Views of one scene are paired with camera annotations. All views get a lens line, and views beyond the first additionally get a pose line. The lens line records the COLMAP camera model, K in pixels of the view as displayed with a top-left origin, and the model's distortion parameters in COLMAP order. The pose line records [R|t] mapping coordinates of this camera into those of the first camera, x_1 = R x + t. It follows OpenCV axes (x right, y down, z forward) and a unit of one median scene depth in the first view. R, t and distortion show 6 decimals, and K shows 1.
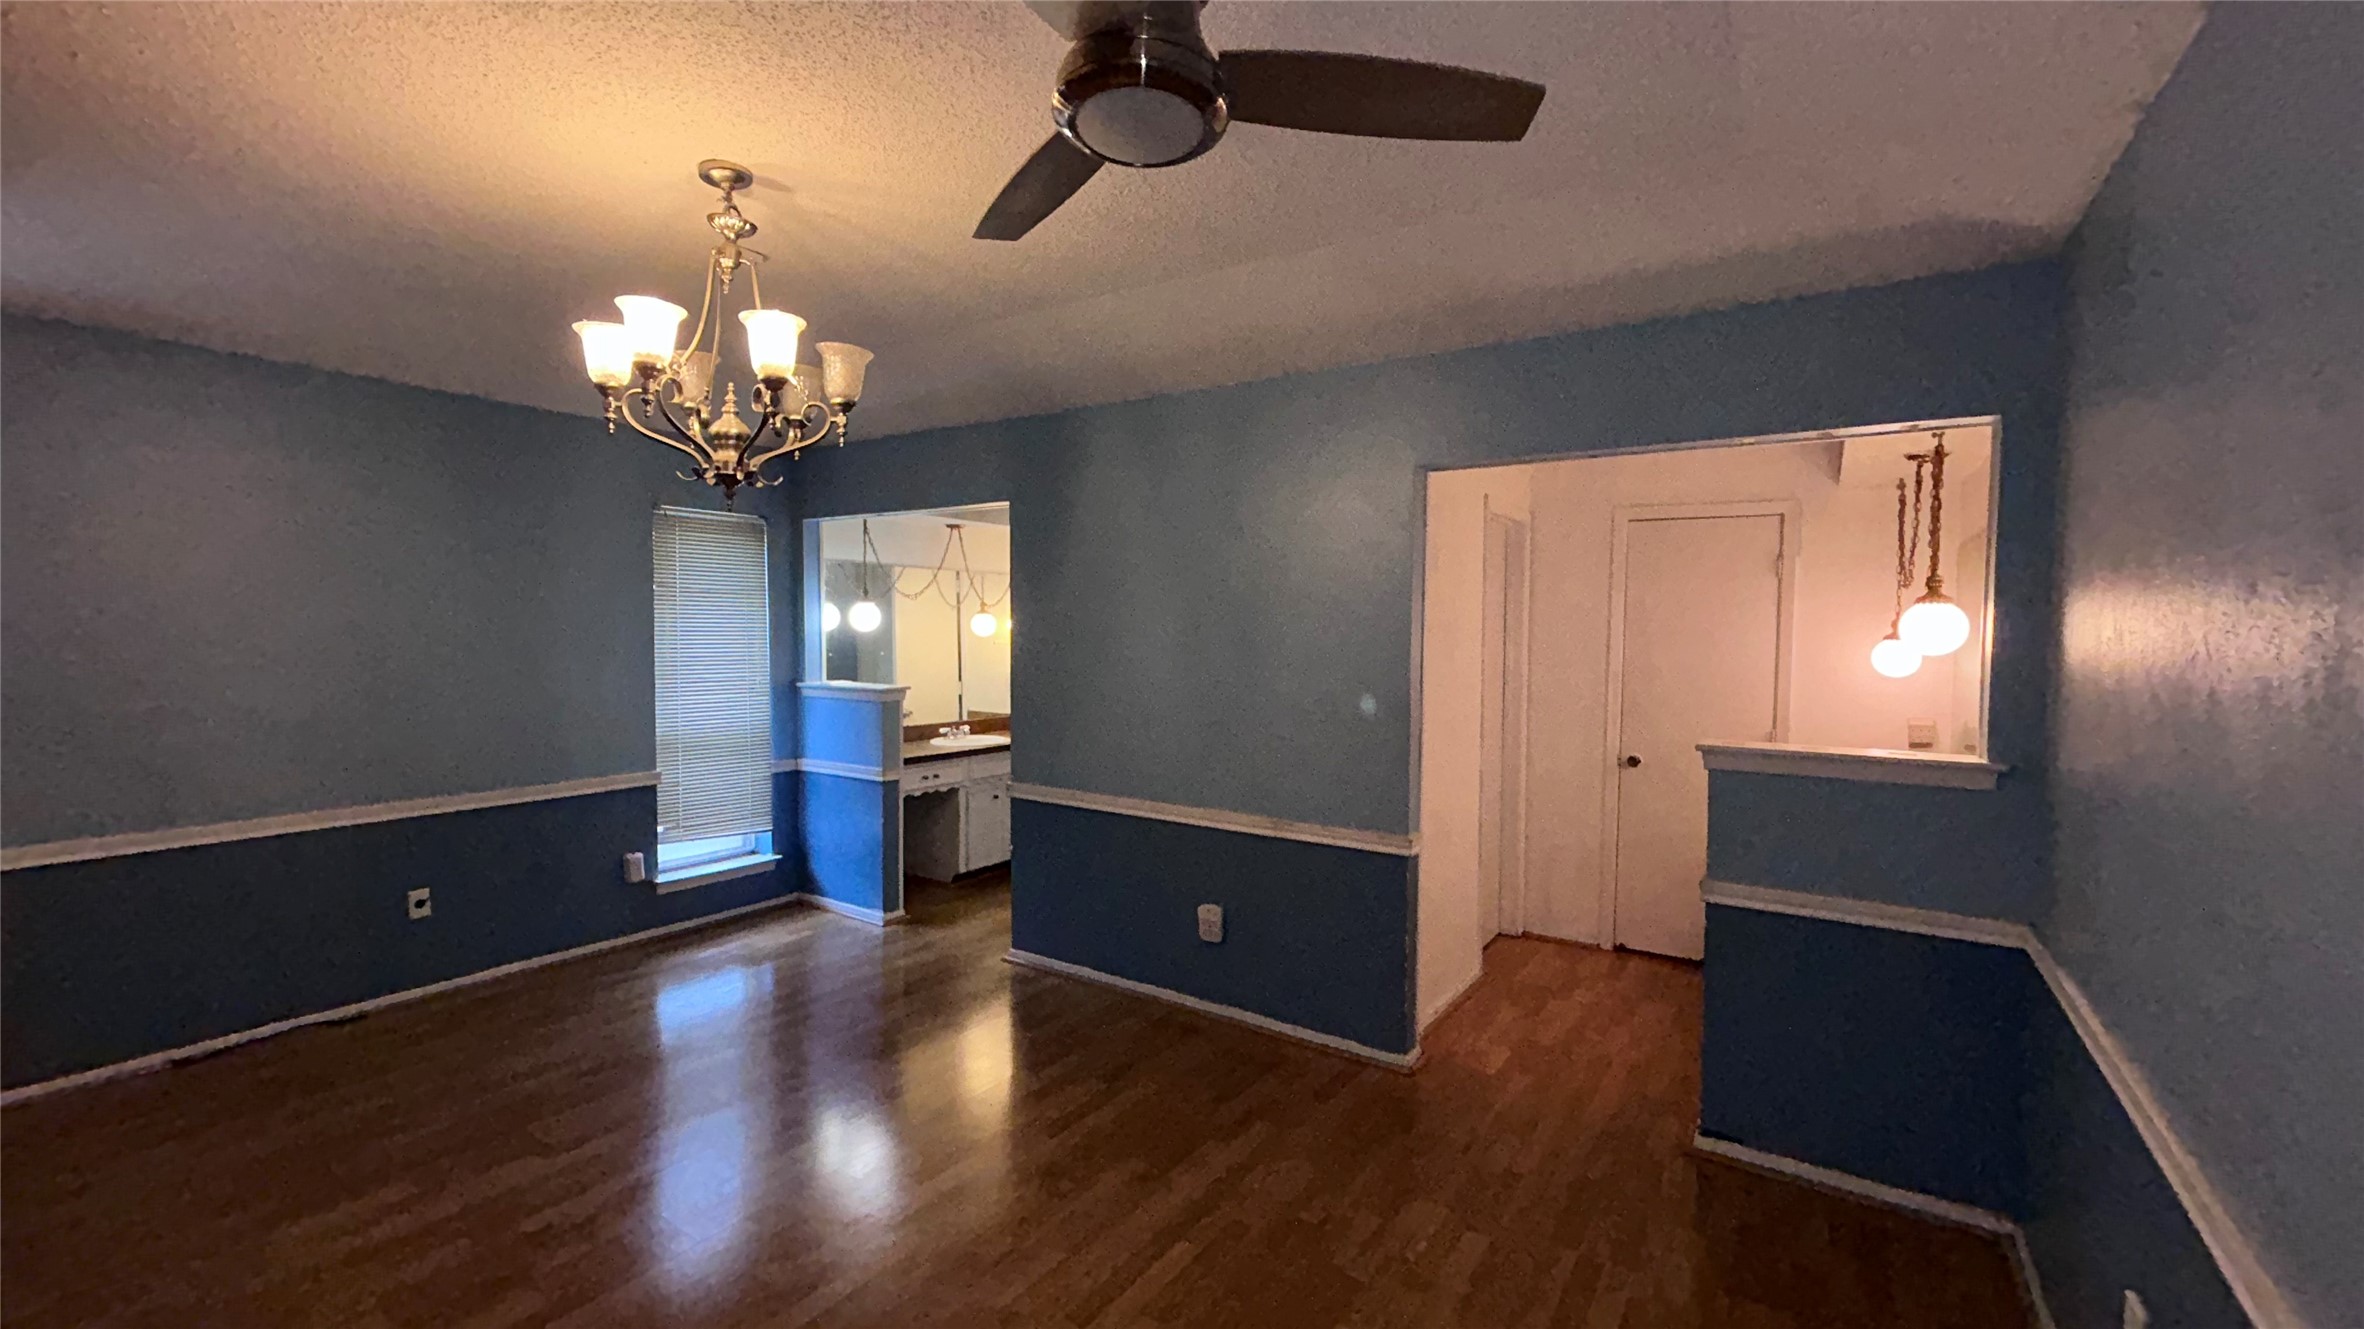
lens RADIAL K [[948.8, 0, 1182.4], [0, 948.8, 660.6], [0, 0, 1]] dist [-0.001564, -0.000374]
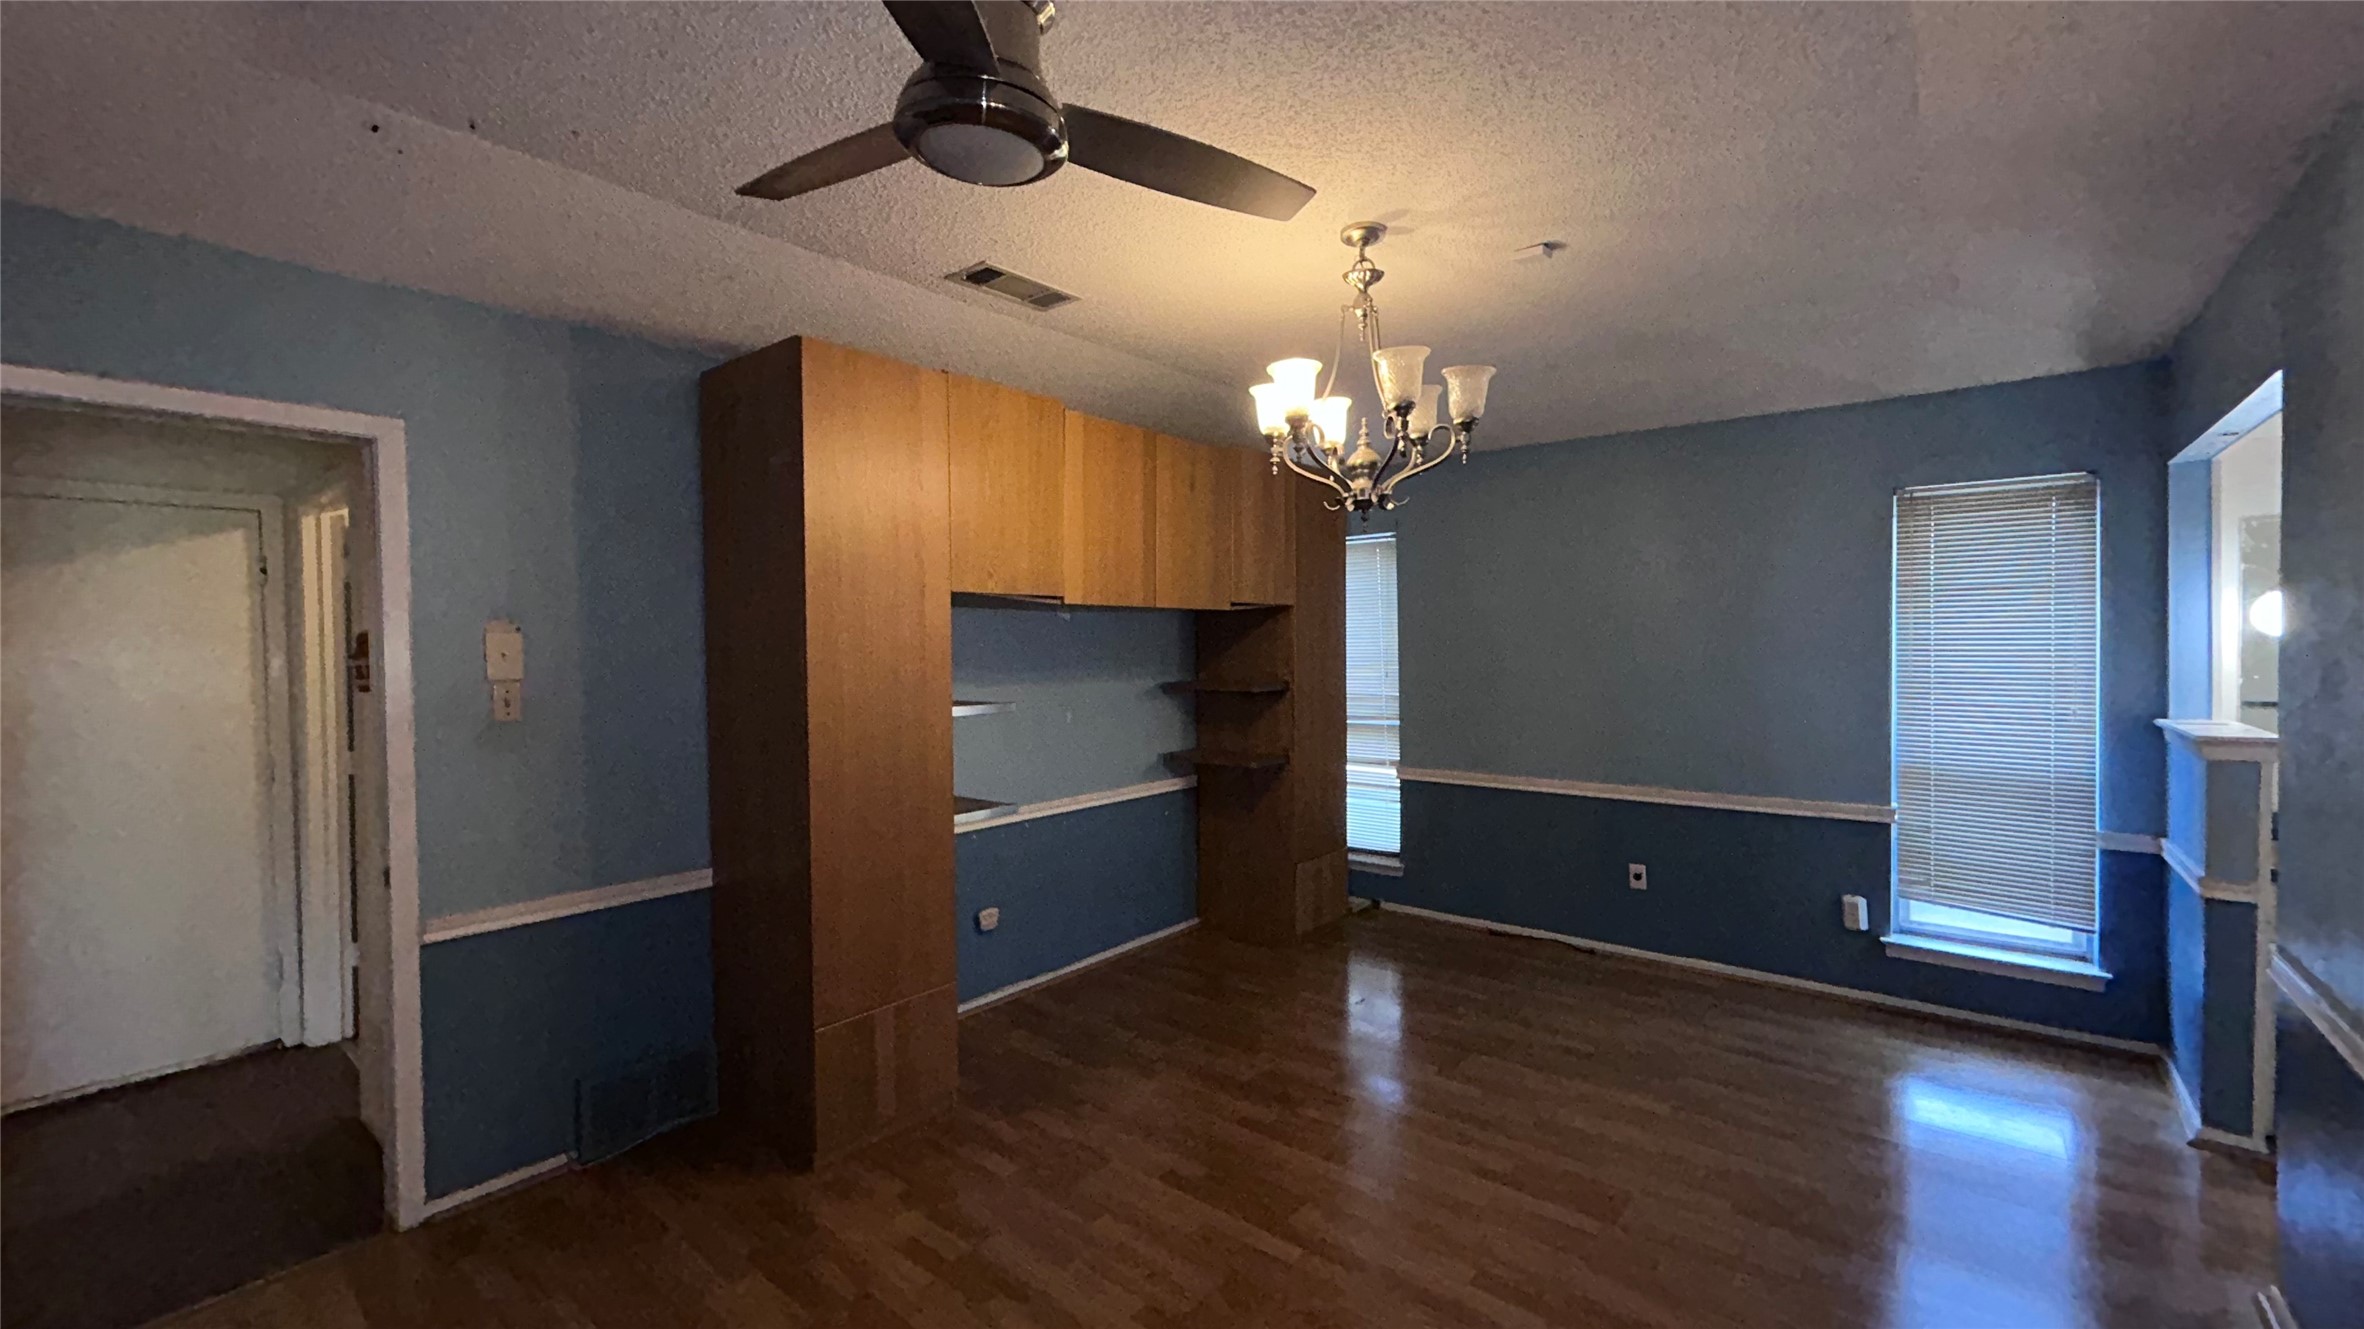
lens RADIAL K [[948.8, 0, 1182.4], [0, 948.8, 660.6], [0, 0, 1]] dist [-0.001564, -0.000374]
pose [[-0.107332, 0.007837, -0.994192, 0.366016], [-0.027618, 0.999560, 0.010861, -0.005595], [0.993840, 0.028624, -0.107069, 0.497819]]
